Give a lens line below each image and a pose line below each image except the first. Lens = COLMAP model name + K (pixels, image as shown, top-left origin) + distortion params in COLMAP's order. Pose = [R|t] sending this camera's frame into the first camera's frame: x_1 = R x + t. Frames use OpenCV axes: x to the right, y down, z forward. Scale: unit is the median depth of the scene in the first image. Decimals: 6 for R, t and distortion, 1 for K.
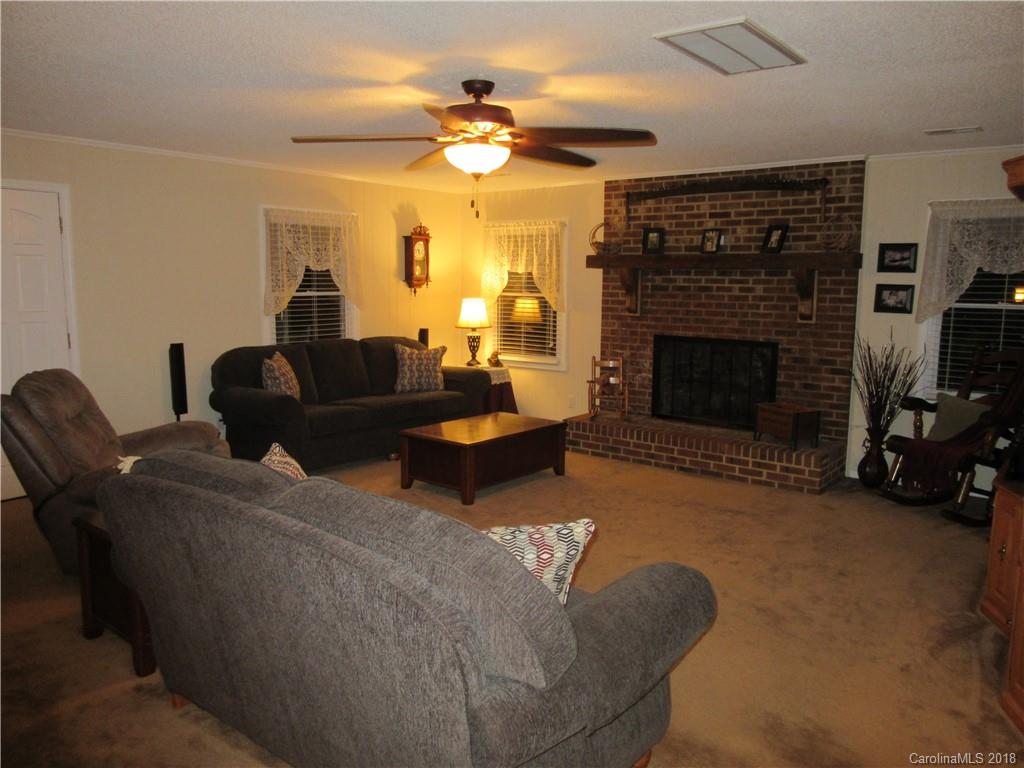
lens RADIAL K [[765.0, 0, 512.5], [0, 765.0, 386.2], [0, 0, 1]] dist [-0.035671, 0.025614]
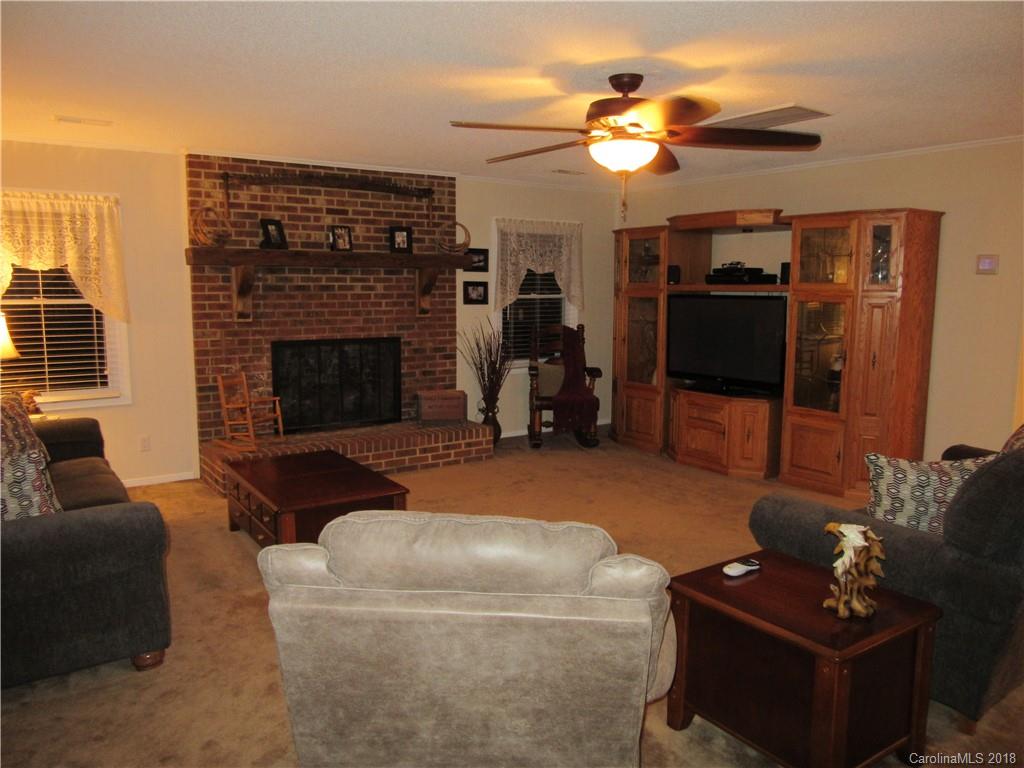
lens RADIAL K [[765.0, 0, 513.0], [0, 765.0, 386.3], [0, 0, 1]] dist [-0.035671, 0.025614]
pose [[0.292637, -0.136542, 0.946425, -0.617192], [0.130212, 0.986223, 0.102021, -0.076061], [-0.947316, 0.093381, 0.306385, 0.516248]]
